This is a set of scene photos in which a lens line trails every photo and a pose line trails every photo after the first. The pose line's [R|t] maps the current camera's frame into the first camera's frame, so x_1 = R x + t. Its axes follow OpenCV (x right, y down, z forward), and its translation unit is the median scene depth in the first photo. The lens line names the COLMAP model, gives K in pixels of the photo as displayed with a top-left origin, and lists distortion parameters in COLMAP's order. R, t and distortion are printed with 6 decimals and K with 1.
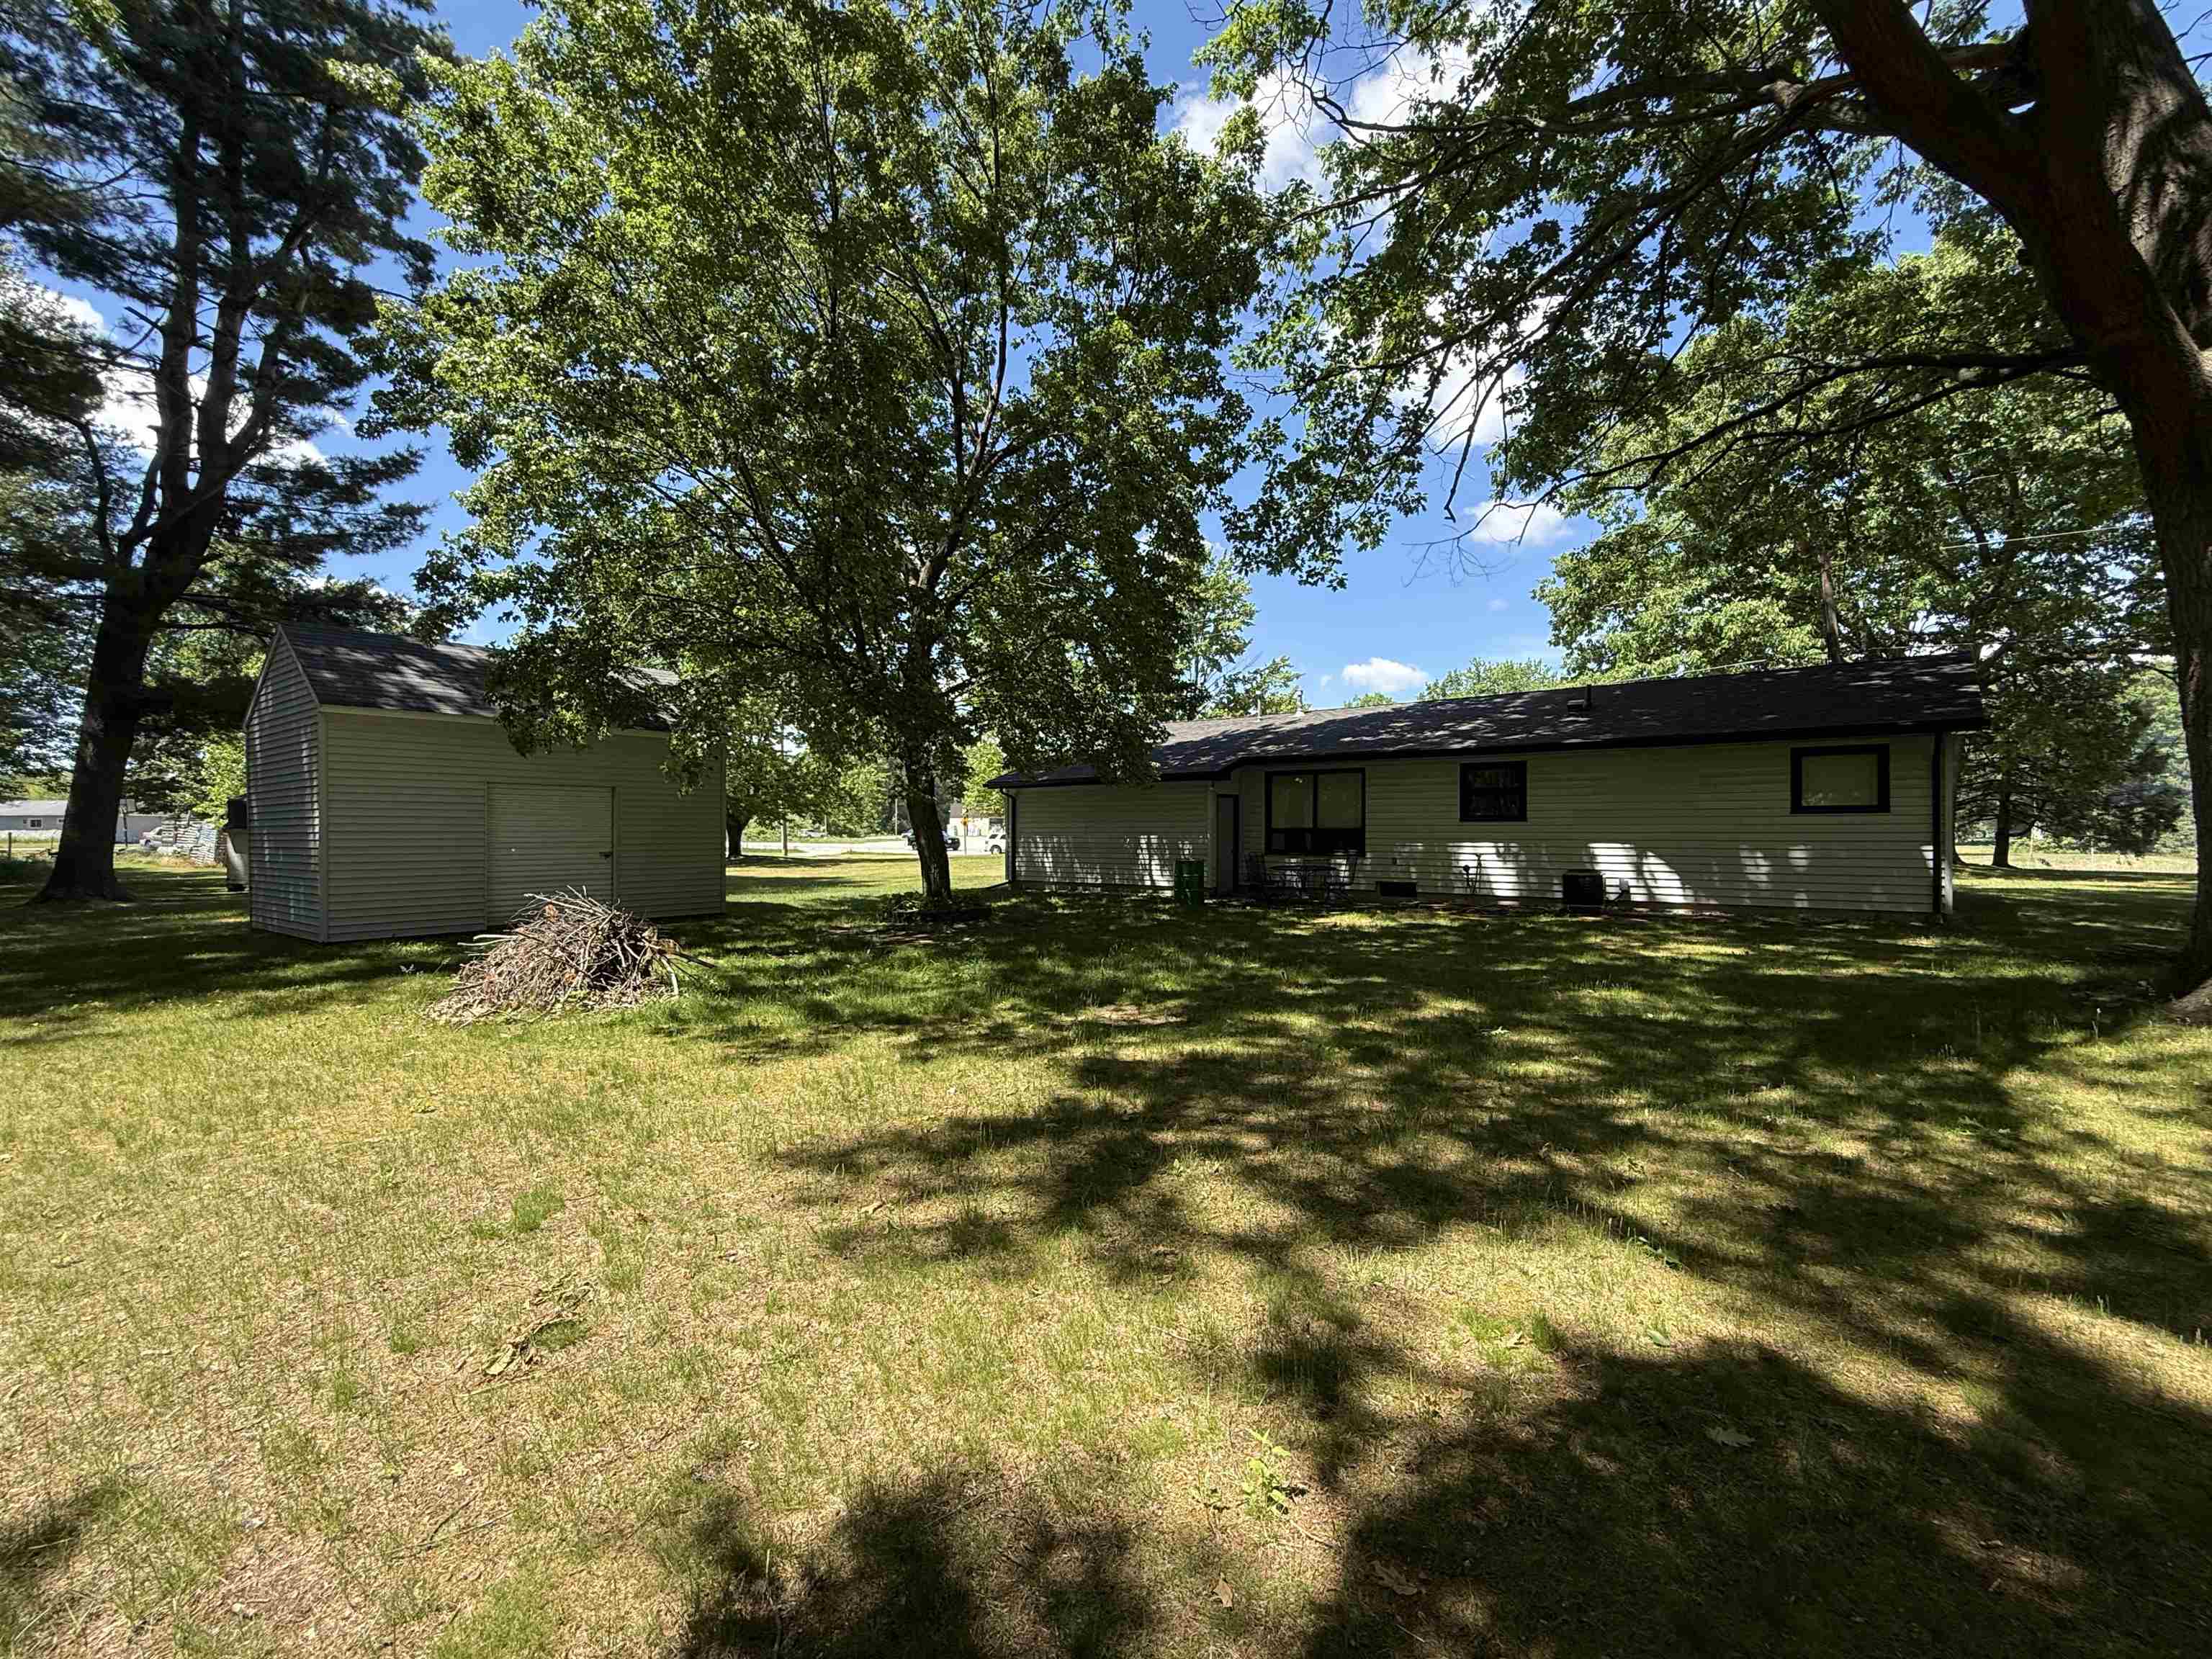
lens RADIAL K [[959.2, 0, 1105.8], [0, 959.2, 824.8], [0, 0, 1]] dist [-0.001545, 0.000087]
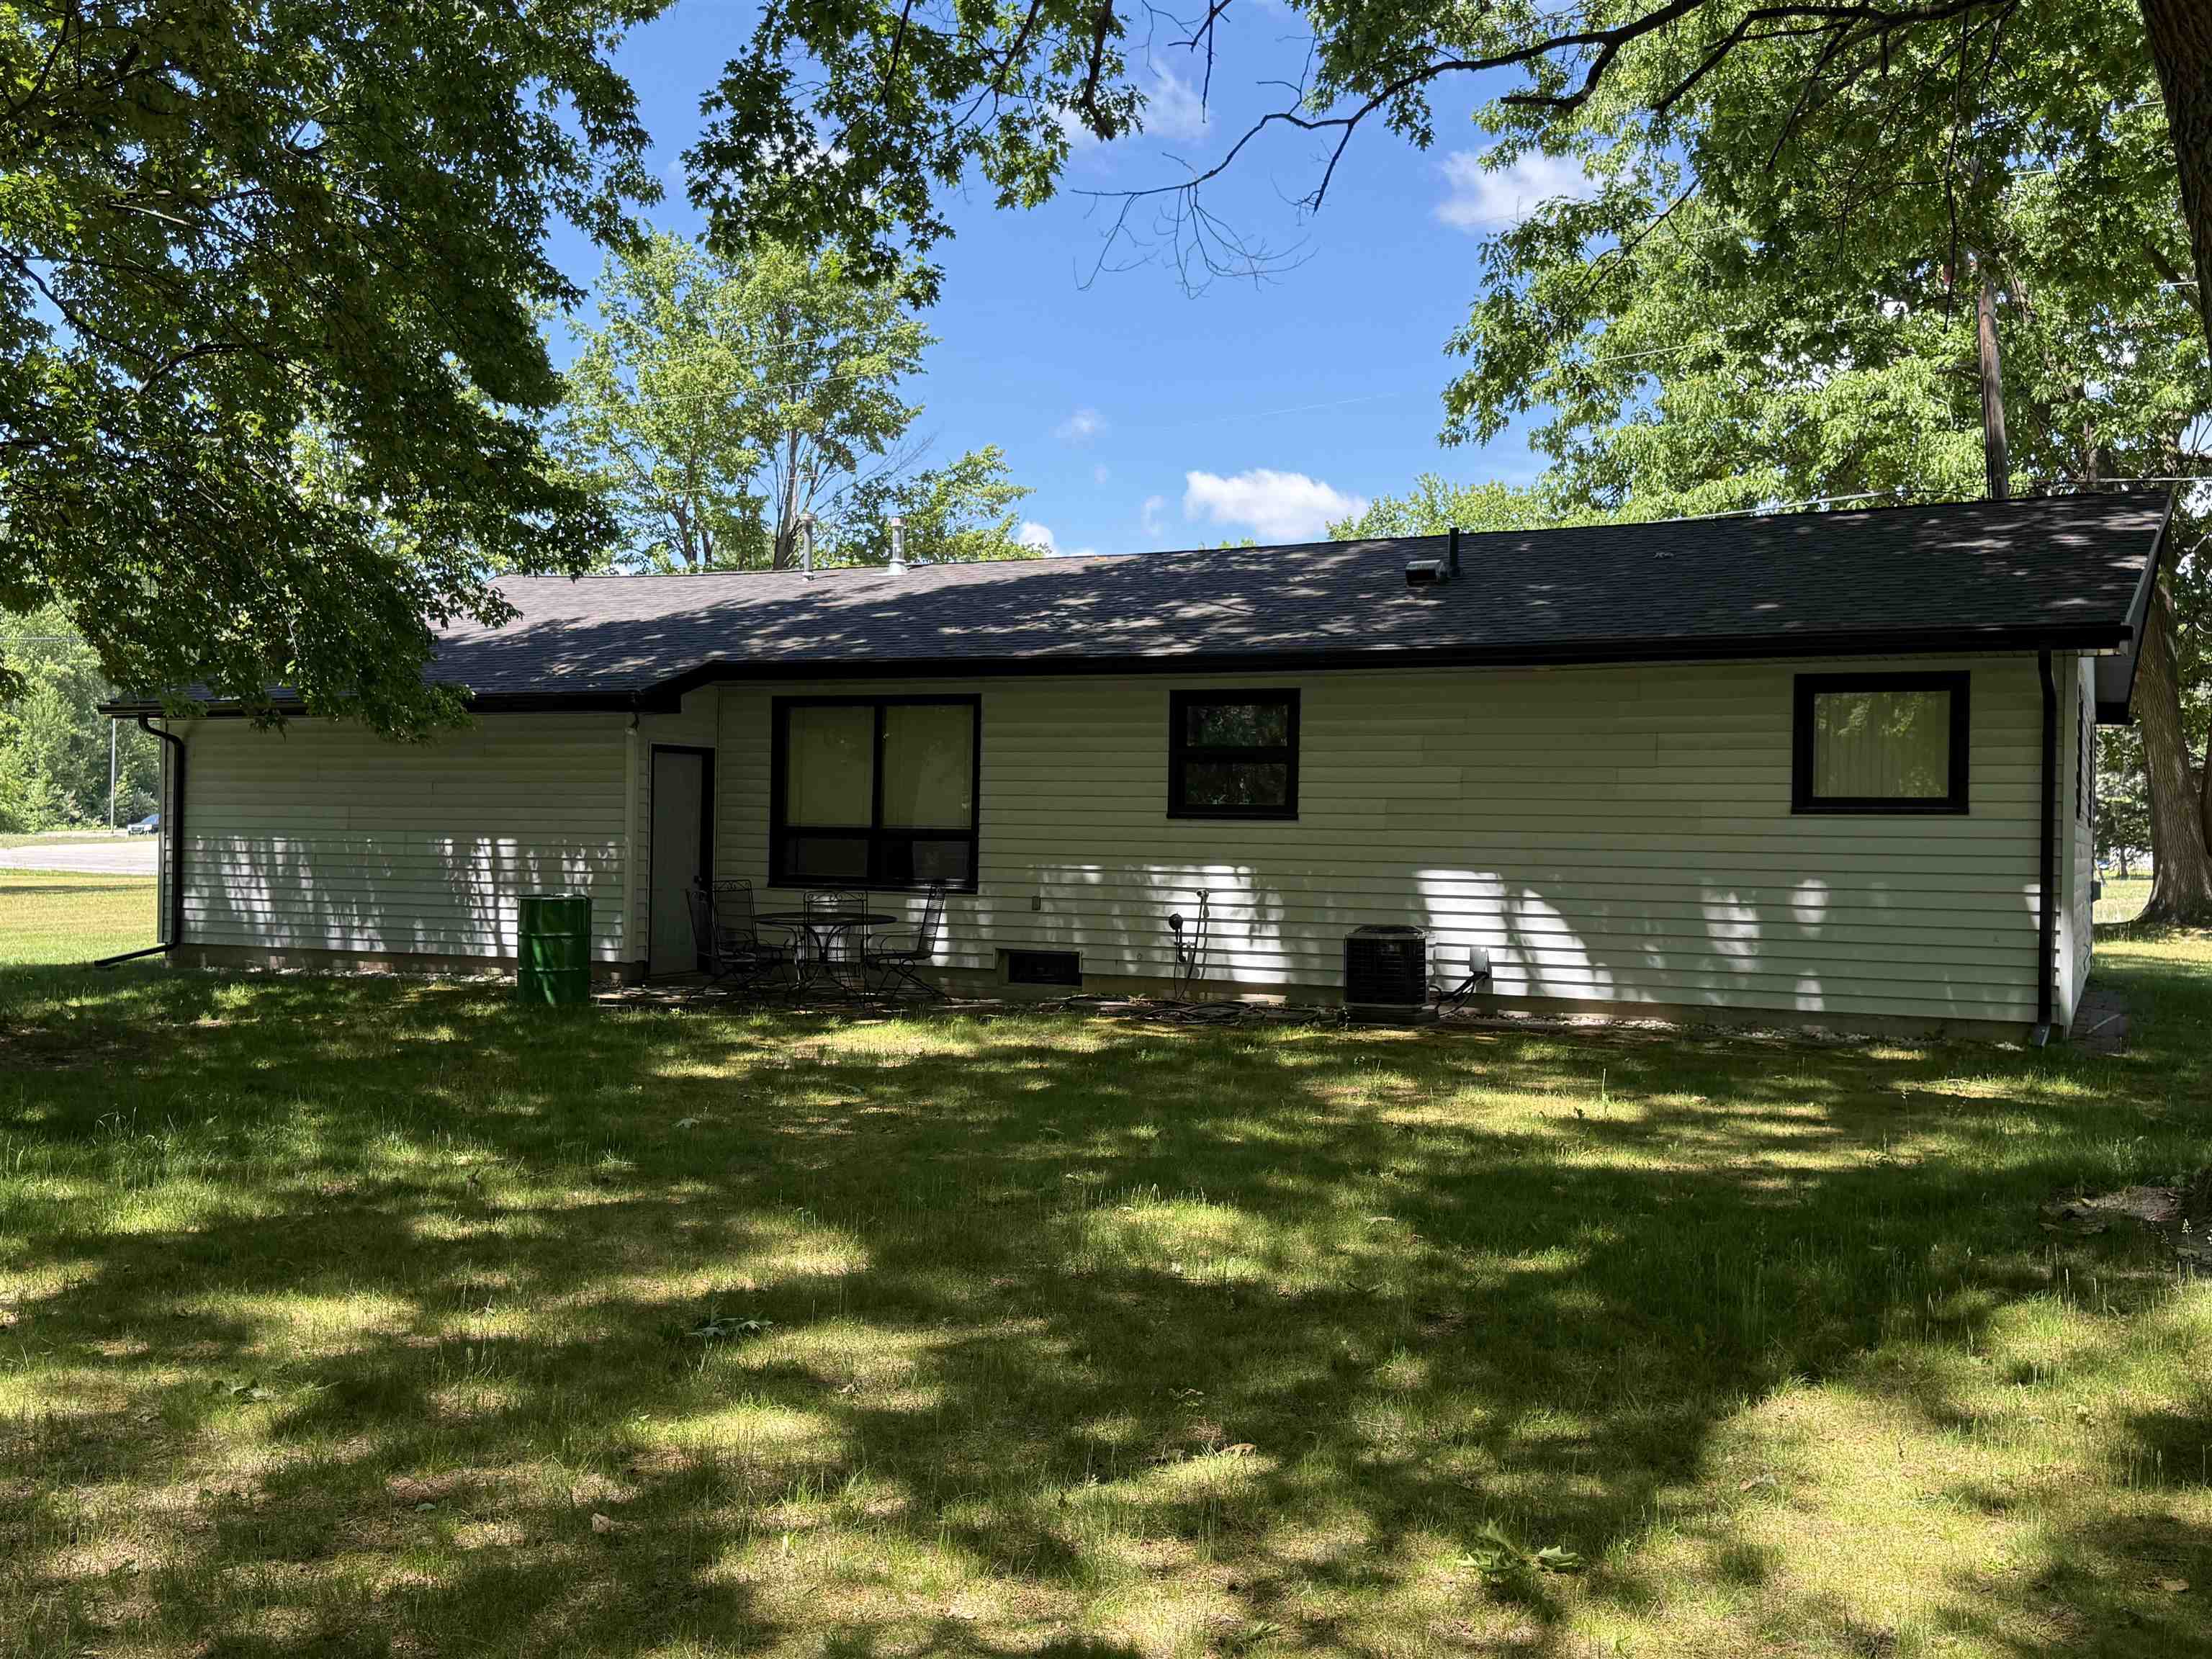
lens RADIAL K [[2113.0, 0, 1105.8], [0, 2113.0, 825.8], [0, 0, 1]] dist [0.047819, 0.000000]
pose [[0.982434, 0.014461, 0.186049, 0.149230], [-0.015436, 0.999874, 0.003794, -0.003151], [-0.185971, -0.006599, 0.982533, 0.025210]]
